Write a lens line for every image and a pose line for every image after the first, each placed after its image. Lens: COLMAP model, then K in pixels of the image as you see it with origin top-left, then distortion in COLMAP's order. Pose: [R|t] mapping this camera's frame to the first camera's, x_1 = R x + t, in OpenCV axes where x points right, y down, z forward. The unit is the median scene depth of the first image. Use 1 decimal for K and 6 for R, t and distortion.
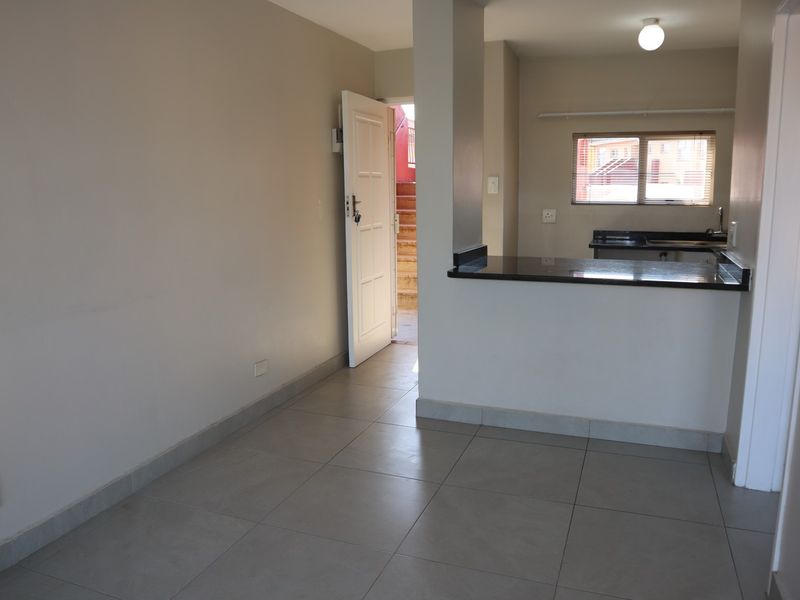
lens RADIAL K [[619.8, 0, 400.0], [0, 619.8, 300.0], [0, 0, 1]] dist [-0.132847, 0.089913]
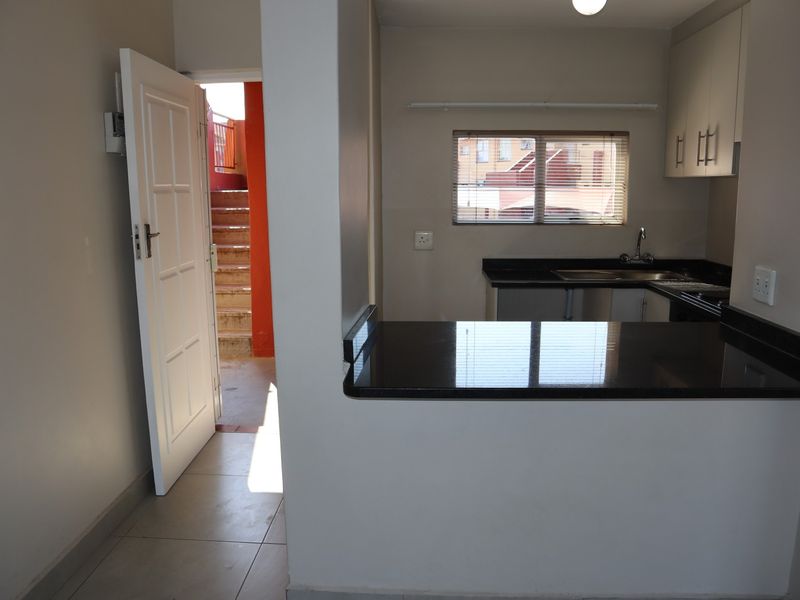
lens RADIAL K [[619.8, 0, 400.0], [0, 619.8, 300.0], [0, 0, 1]] dist [-0.132847, 0.089913]
pose [[0.949218, -0.050054, 0.310612, -0.024752], [0.050279, 0.998709, 0.007289, -0.077548], [-0.310576, 0.008698, 0.950509, 0.319062]]
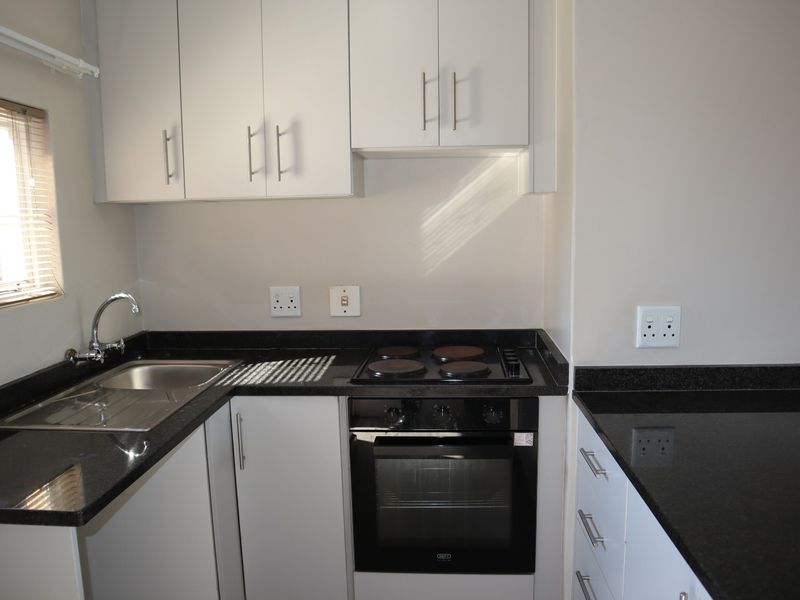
lens RADIAL K [[619.8, 0, 400.0], [0, 619.8, 300.0], [0, 0, 1]] dist [-0.132847, 0.089913]
pose [[-0.295971, -0.108995, 0.948958, 0.059749], [0.185226, 0.968062, 0.168960, -0.178699], [-0.937066, 0.225779, -0.266330, 0.887454]]
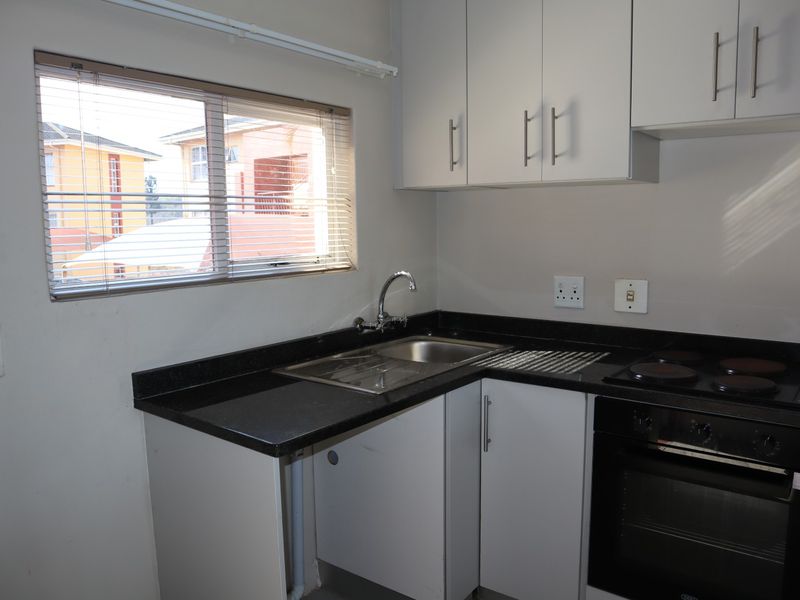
lens RADIAL K [[619.8, 0, 400.0], [0, 619.8, 300.0], [0, 0, 1]] dist [-0.132847, 0.089913]
pose [[0.291429, -0.112915, 0.949905, 0.066689], [0.174141, 0.982679, 0.063385, -0.156794], [-0.940608, 0.146945, 0.306044, 0.817741]]
